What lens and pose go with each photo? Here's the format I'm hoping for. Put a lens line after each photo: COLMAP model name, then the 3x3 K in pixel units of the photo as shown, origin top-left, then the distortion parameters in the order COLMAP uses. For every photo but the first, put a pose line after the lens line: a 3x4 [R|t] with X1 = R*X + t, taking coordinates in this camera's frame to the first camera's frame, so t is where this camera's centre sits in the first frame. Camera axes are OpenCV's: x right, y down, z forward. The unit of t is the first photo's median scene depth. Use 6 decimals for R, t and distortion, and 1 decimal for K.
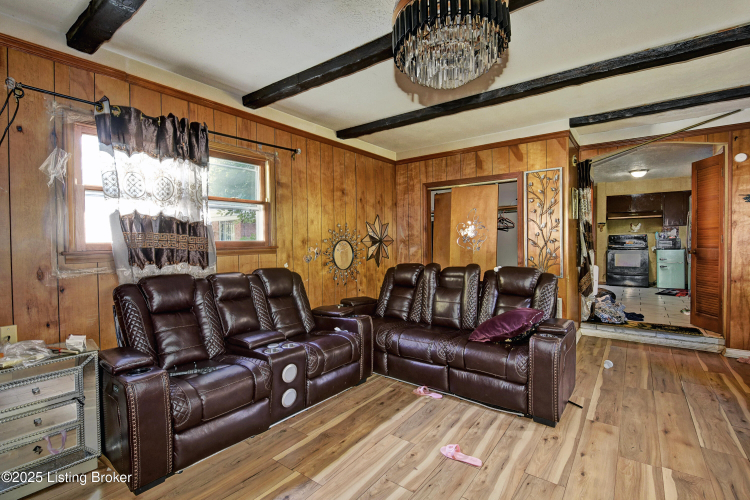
lens RADIAL K [[341.4, 0, 378.0], [0, 341.4, 246.2], [0, 0, 1]] dist [-0.023408, -0.000359]
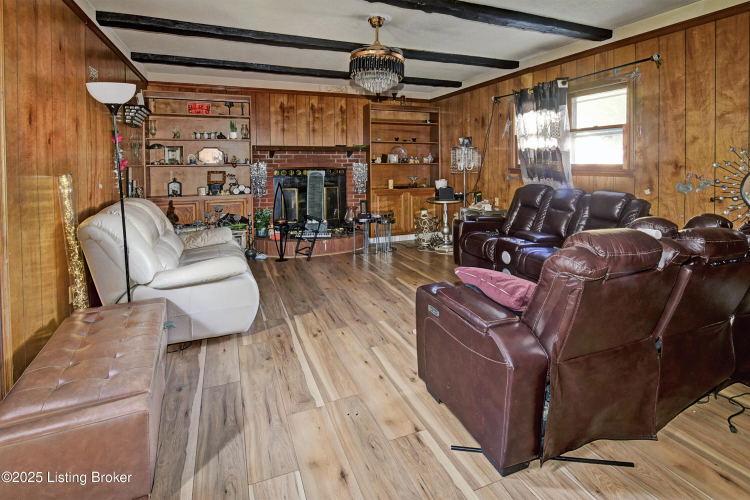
lens RADIAL K [[365.0, 0, 377.6], [0, 365.0, 169.3], [0, 0, 1]] dist [-0.002285, -0.000392]
pose [[-0.501151, 0.027021, -0.864938, 1.079044], [-0.007085, 0.999351, 0.035325, -0.037949], [0.865331, 0.023831, -0.500634, 1.058442]]
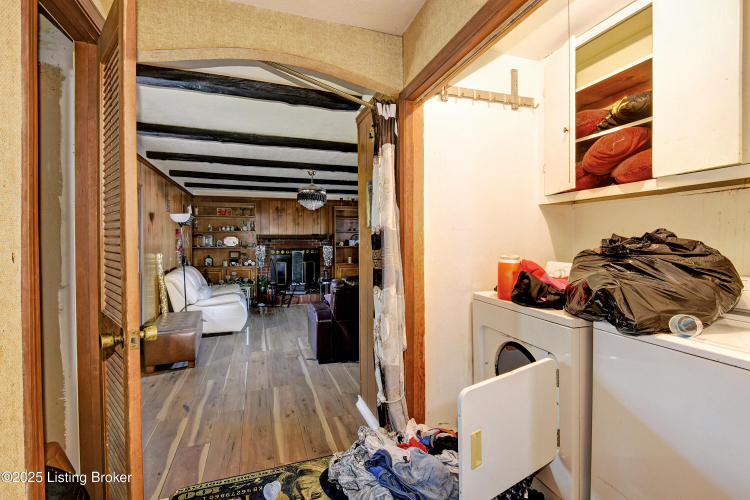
lens RADIAL K [[341.4, 0, 378.0], [0, 341.4, 246.2], [0, 0, 1]] dist [-0.023408, -0.000359]
pose [[-0.548862, 0.020307, -0.835667, 1.537499], [-0.010162, 0.999469, 0.030962, -0.091718], [0.835851, 0.025486, -0.548364, 1.886384]]
